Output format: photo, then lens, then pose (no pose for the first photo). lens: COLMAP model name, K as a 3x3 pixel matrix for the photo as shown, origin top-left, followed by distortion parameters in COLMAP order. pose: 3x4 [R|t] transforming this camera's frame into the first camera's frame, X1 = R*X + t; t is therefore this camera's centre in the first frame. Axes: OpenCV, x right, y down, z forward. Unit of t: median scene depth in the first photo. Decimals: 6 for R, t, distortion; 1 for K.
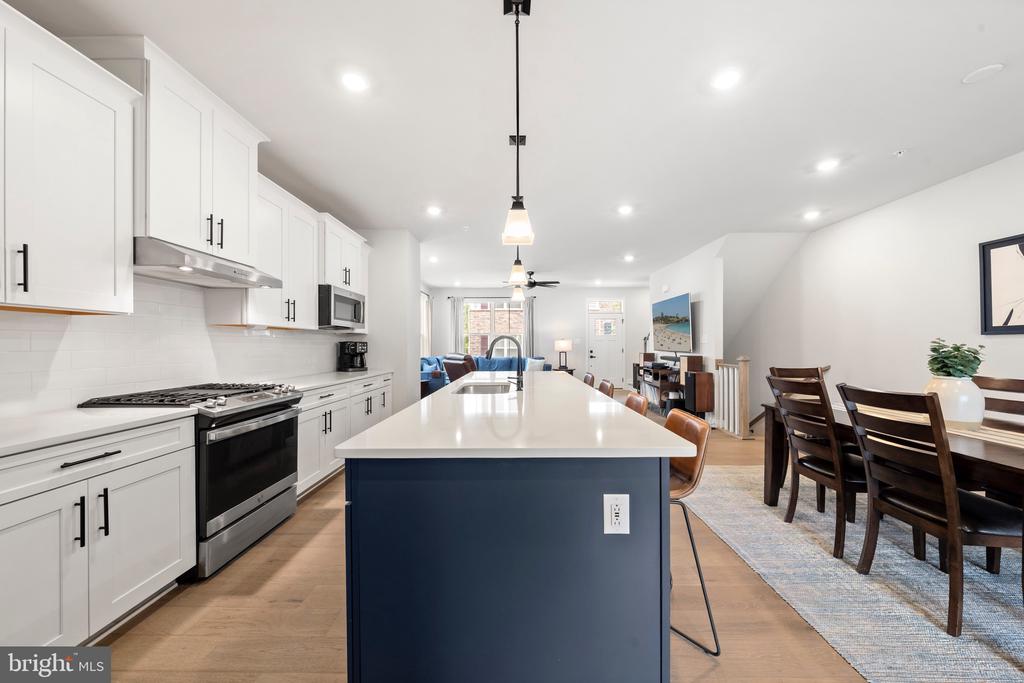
lens RADIAL K [[353.0, 0, 518.8], [0, 353.0, 345.9], [0, 0, 1]] dist [0.000071, -0.000070]
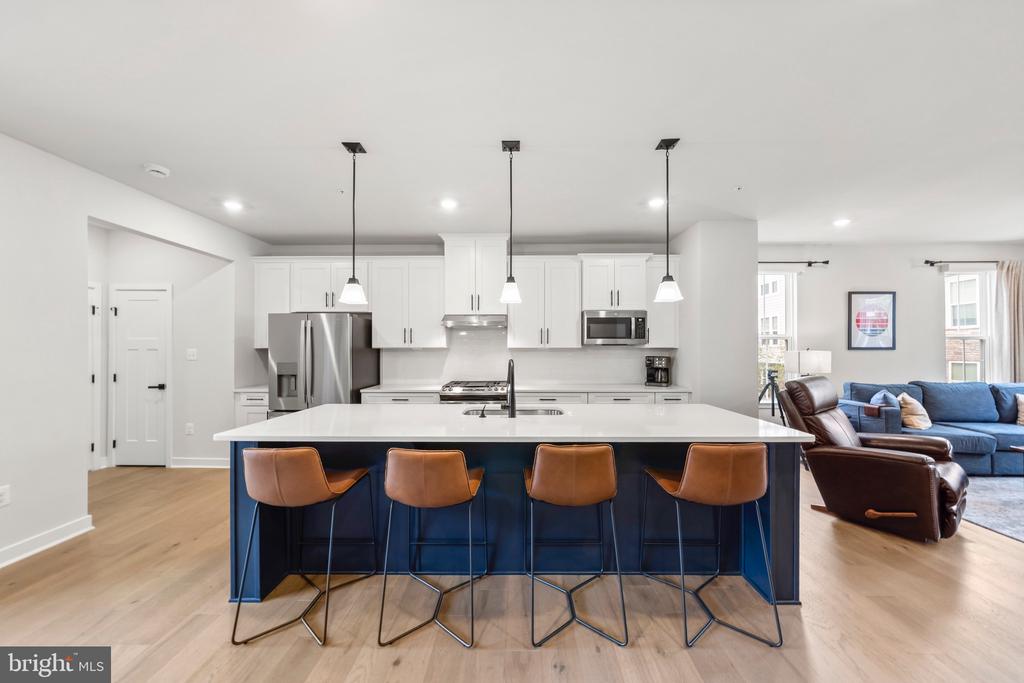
lens RADIAL K [[353.0, 0, 518.8], [0, 353.0, 345.9], [0, 0, 1]] dist [0.000071, -0.000070]
pose [[0.000850, -0.002906, -0.999995, 0.708083], [0.000848, 0.999995, -0.002905, -0.051036], [0.999999, -0.000846, 0.000853, 0.797841]]
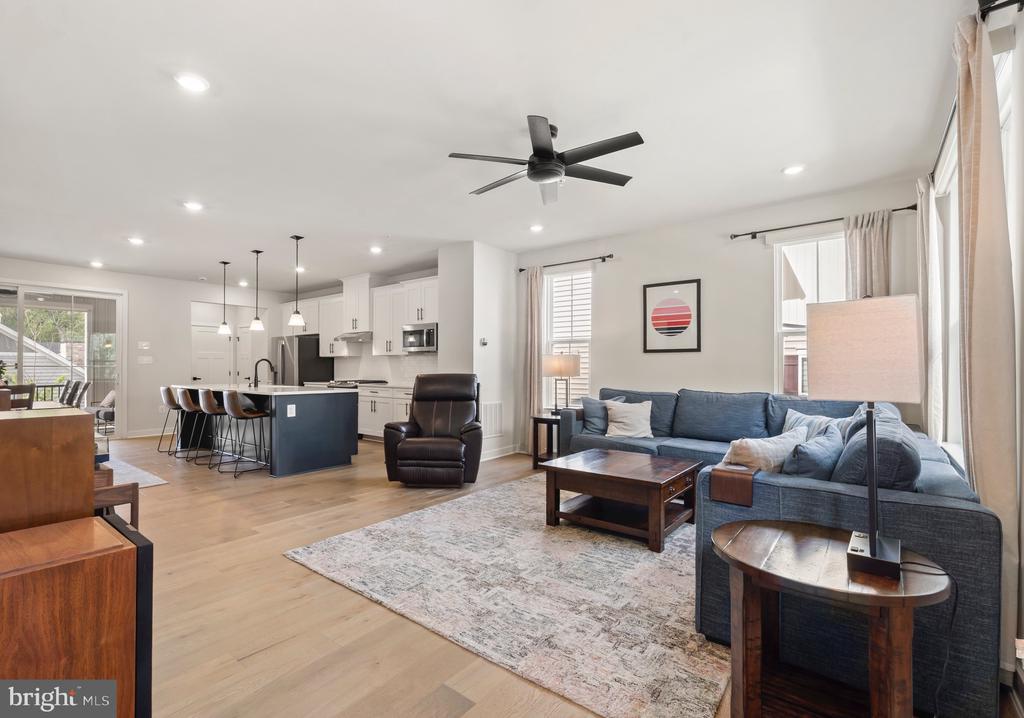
lens RADIAL K [[471.0, 0, 500.2], [0, 471.0, 361.5], [0, 0, 1]] dist [-0.002331, -0.000197]
pose [[-0.626307, -0.006676, -0.779548, 0.866514], [0.001579, 0.999950, -0.009832, 0.007079], [0.779575, -0.007388, -0.626265, 2.746034]]
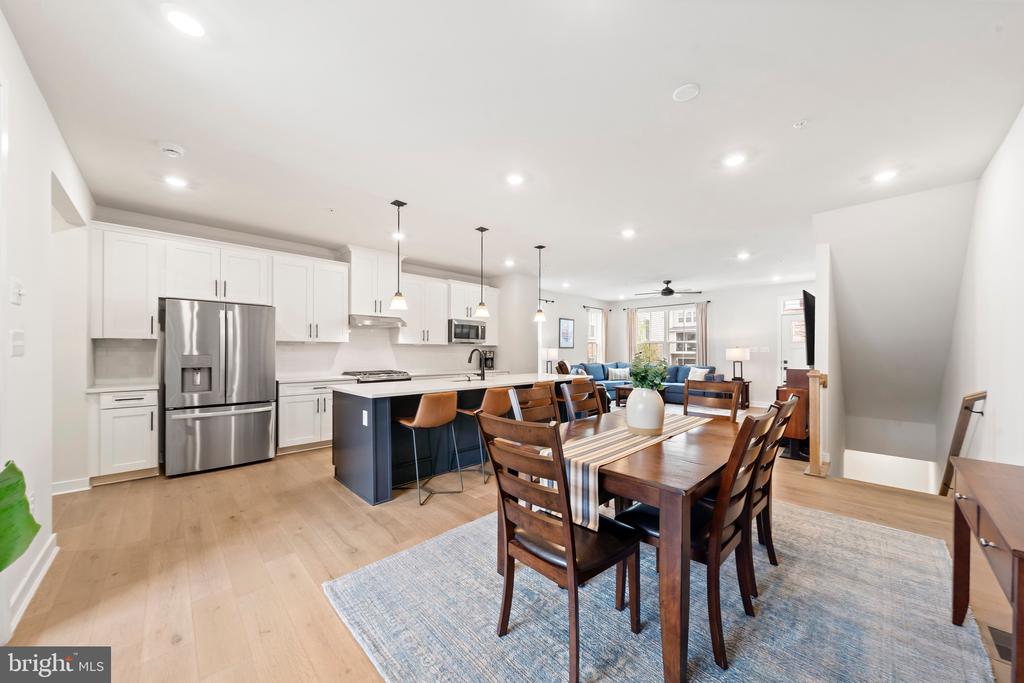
lens RADIAL K [[353.0, 0, 518.8], [0, 353.0, 345.9], [0, 0, 1]] dist [0.000071, -0.000070]
pose [[0.708780, -0.004273, -0.705417, 0.989613], [-0.006583, 0.999898, -0.012672, -0.019631], [0.705399, 0.013626, 0.708679, -0.022689]]
